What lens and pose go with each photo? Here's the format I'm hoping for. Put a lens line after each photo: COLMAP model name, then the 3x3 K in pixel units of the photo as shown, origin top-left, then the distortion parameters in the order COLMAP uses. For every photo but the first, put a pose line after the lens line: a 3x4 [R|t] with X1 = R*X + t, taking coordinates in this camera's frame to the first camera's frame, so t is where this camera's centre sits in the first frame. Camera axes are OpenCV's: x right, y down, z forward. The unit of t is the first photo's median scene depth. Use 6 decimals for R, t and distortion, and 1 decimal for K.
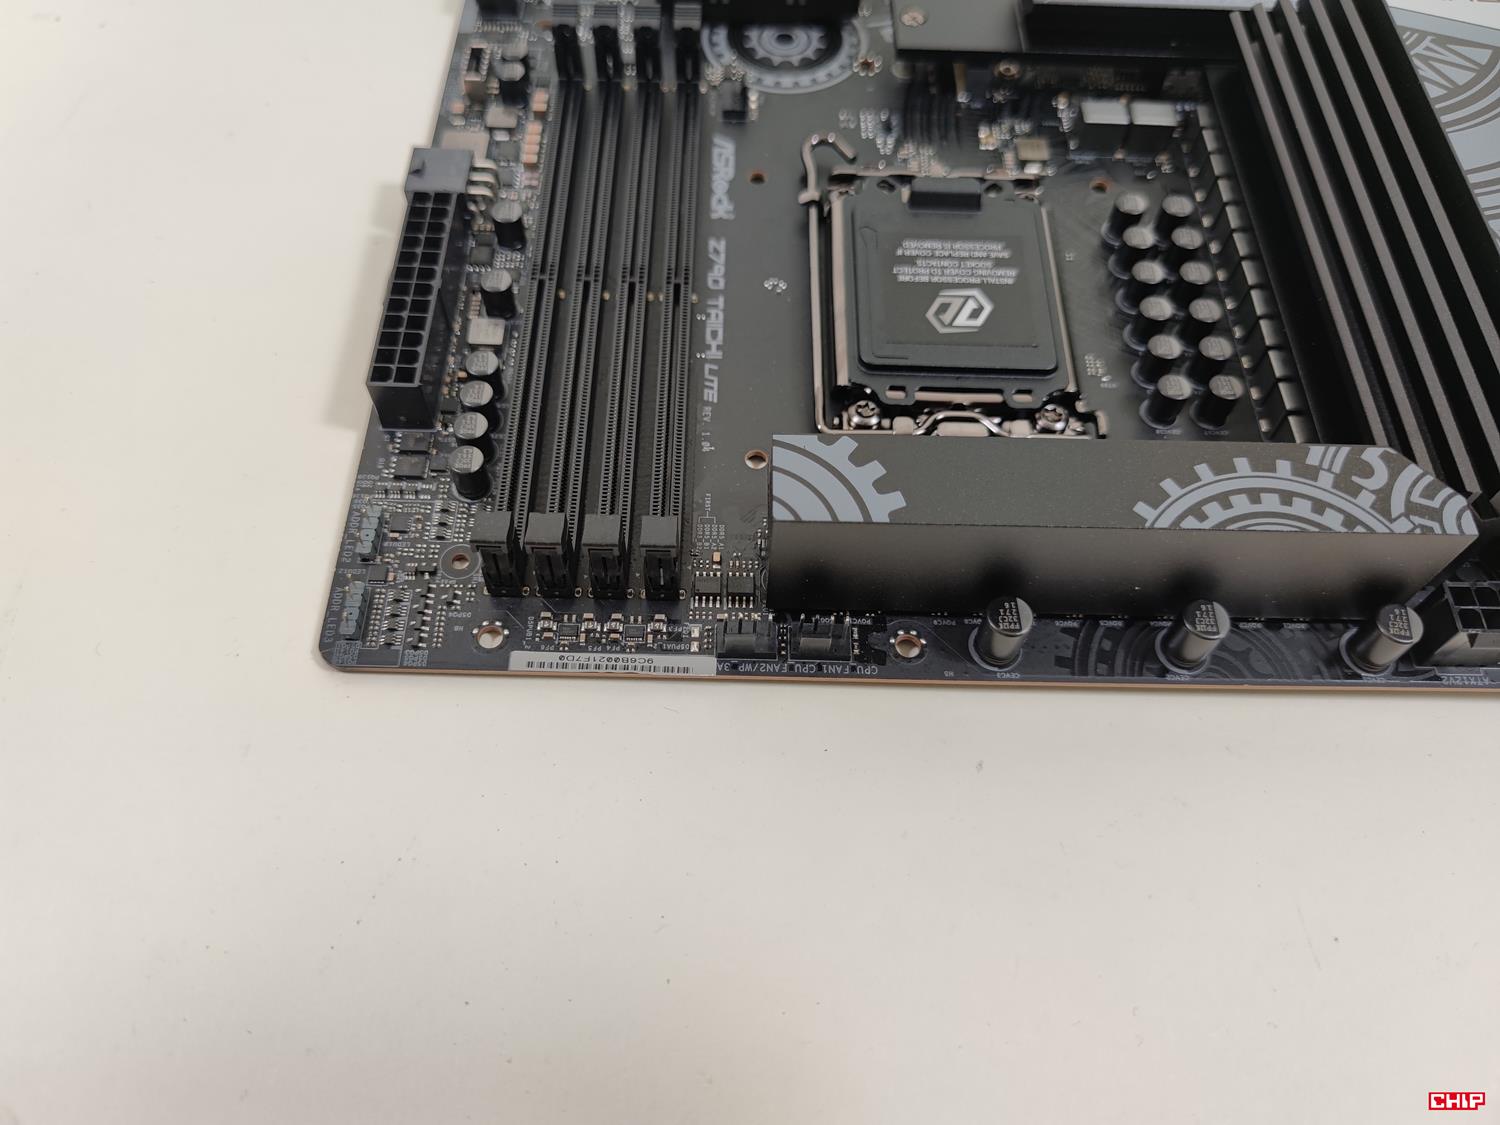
lens RADIAL K [[1140.8, 0, 730.2], [0, 1140.8, 566.5], [0, 0, 1]] dist [-0.004444, -0.040509]
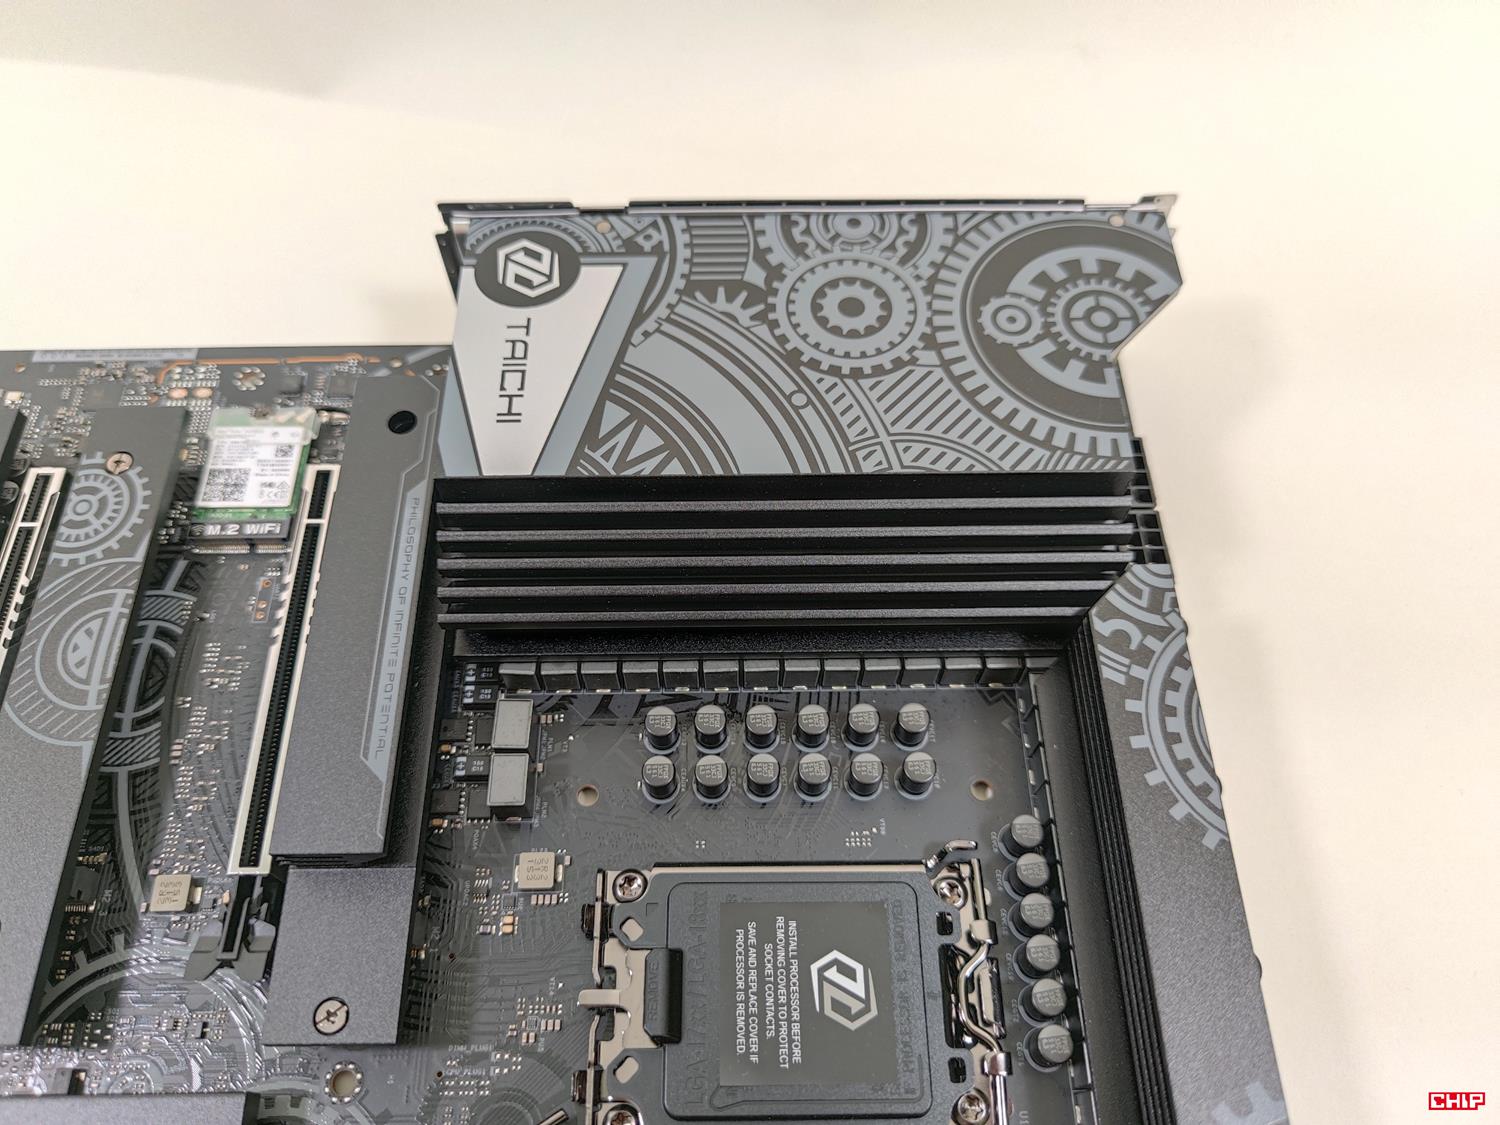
lens RADIAL K [[1128.5, 0, 740.0], [0, 1128.5, 566.0], [0, 0, 1]] dist [0.006621, -0.051892]
pose [[-0.030647, -0.883910, 0.466651, 0.088376], [0.862413, 0.212625, 0.459384, -0.783467], [-0.505276, 0.416525, 0.755780, 0.254991]]
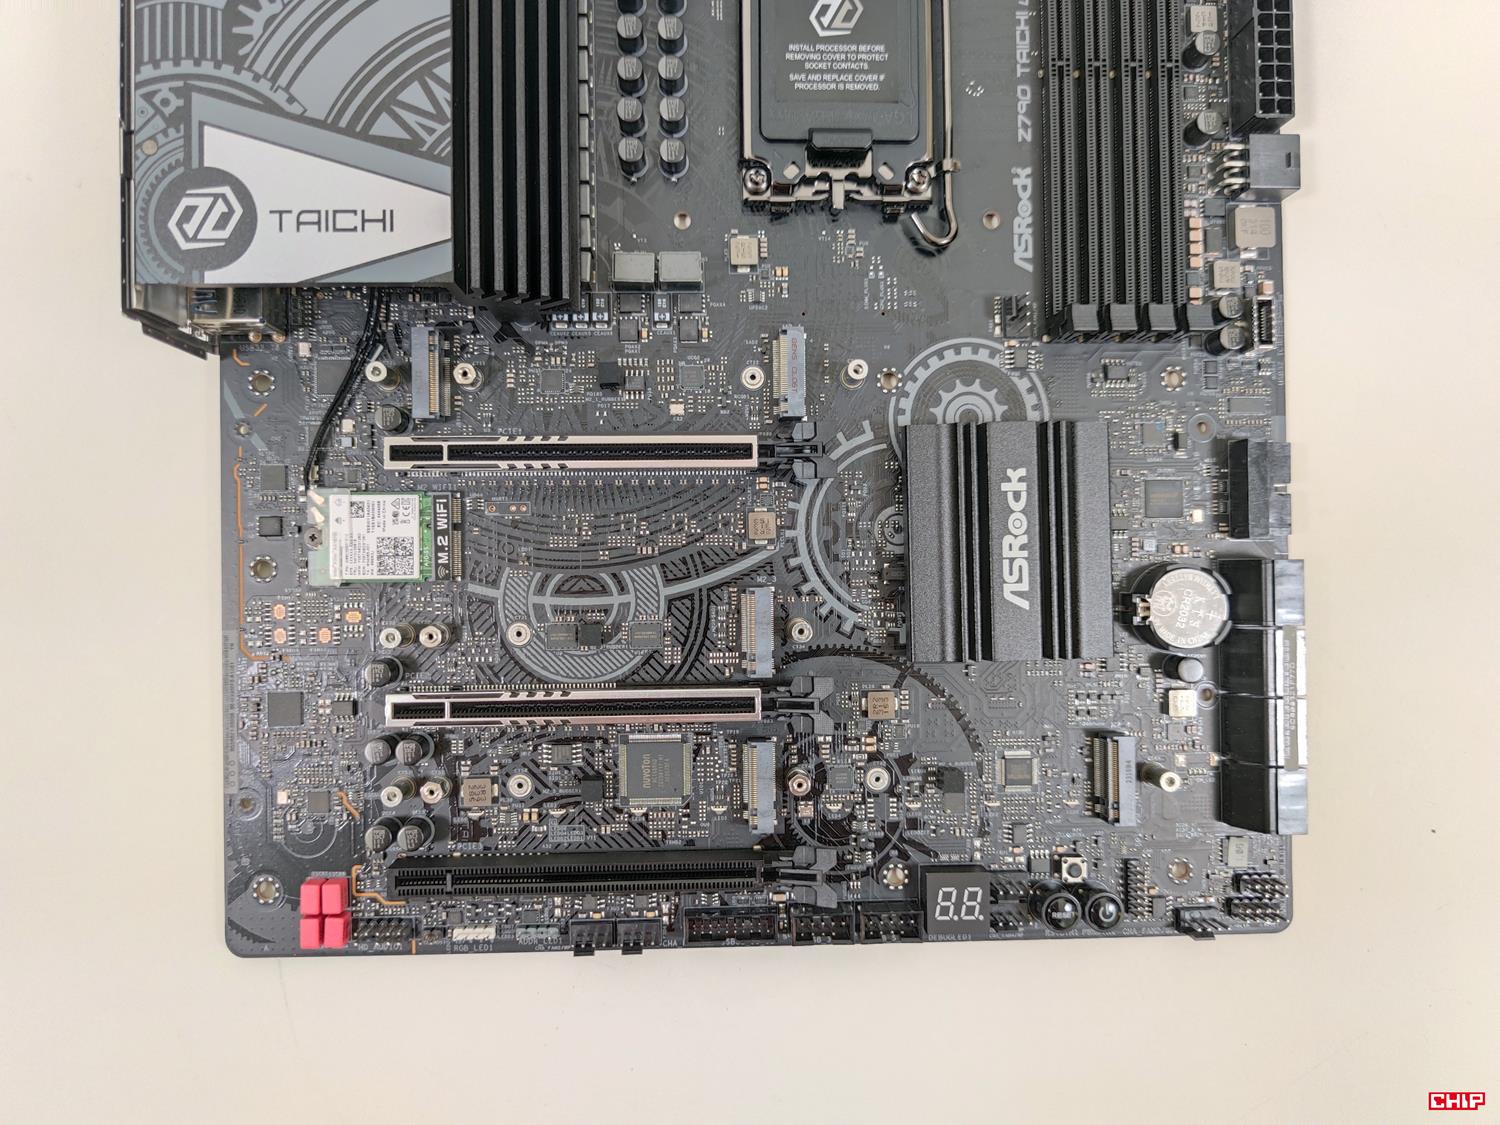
lens RADIAL K [[1128.5, 0, 749.4], [0, 1128.5, 568.7], [0, 0, 1]] dist [0.006621, -0.051892]
pose [[-0.998074, 0.027882, -0.055417, 0.388703], [-0.051987, -0.863347, 0.501926, -1.381214], [-0.033849, 0.503840, 0.863134, 0.266672]]
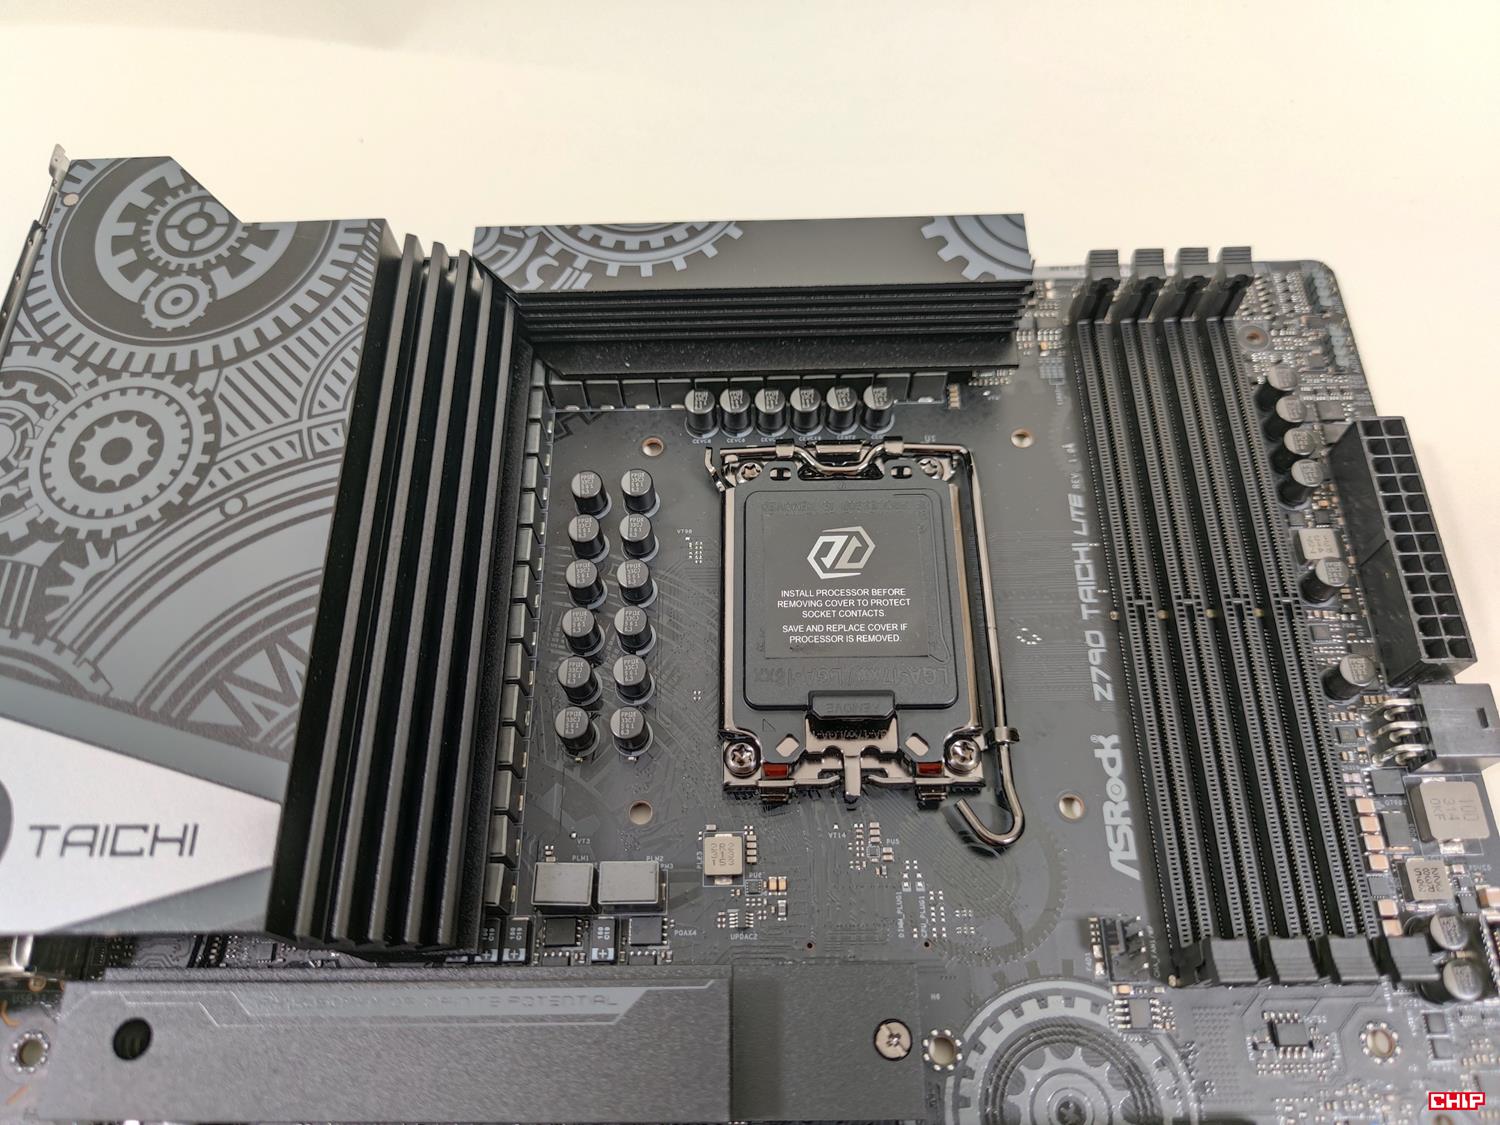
lens RADIAL K [[1128.5, 0, 740.8], [0, 1128.5, 566.0], [0, 0, 1]] dist [0.006621, -0.051892]
pose [[-0.999587, 0.027741, 0.007519, 0.287131], [-0.009393, -0.562543, 0.826715, -1.052971], [0.027164, 0.826303, 0.562571, 0.480922]]
